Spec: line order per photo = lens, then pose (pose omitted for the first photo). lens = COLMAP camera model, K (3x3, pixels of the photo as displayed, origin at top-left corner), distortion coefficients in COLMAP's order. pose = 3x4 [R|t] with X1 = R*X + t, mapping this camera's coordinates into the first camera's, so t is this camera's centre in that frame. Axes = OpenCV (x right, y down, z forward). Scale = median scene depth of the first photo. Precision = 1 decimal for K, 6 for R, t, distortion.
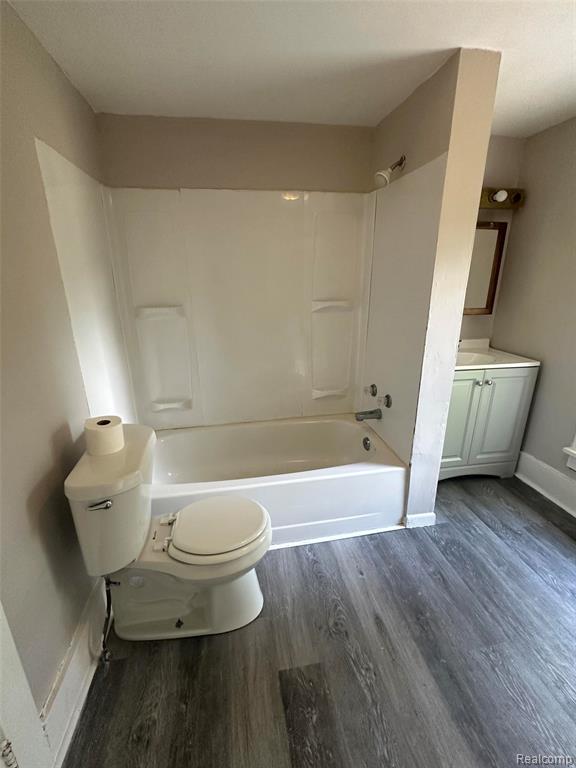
lens RADIAL K [[344.7, 0, 288.1], [0, 344.7, 384.1], [0, 0, 1]] dist [-0.000872, 0.002652]
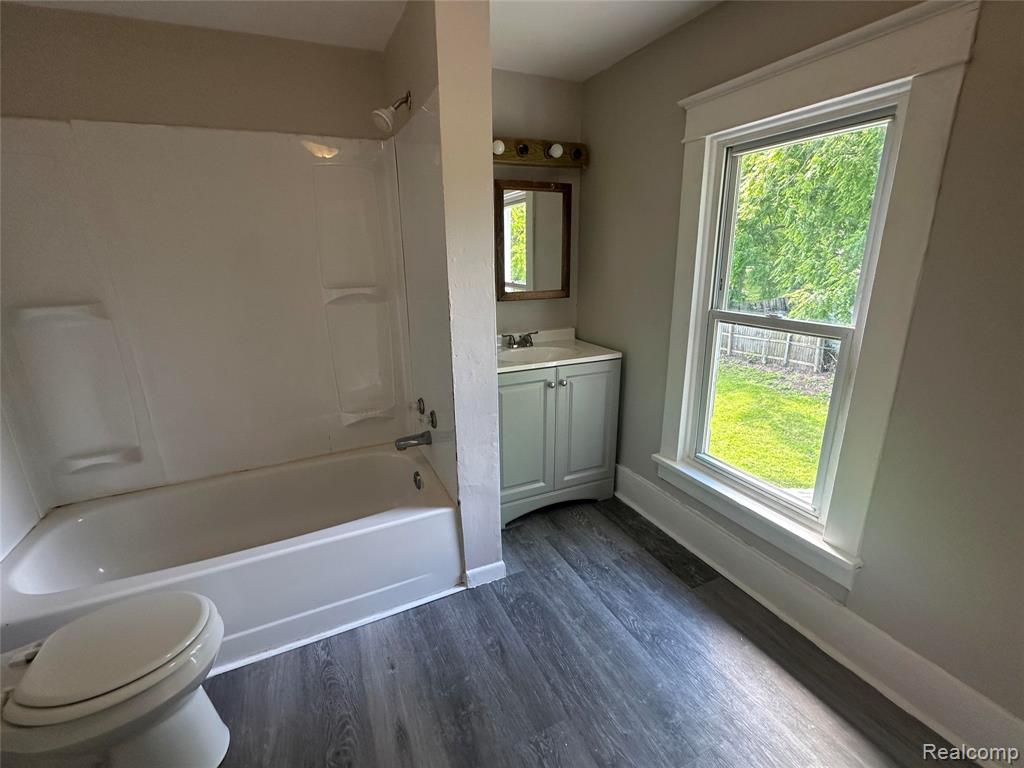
lens RADIAL K [[459.7, 0, 510.9], [0, 459.7, 386.3], [0, 0, 1]] dist [-0.000872, 0.002652]
pose [[0.969743, -0.082718, 0.229688, 0.246874], [0.089251, 0.995843, -0.018183, 0.012357], [-0.227229, 0.038133, 0.973094, 0.003796]]
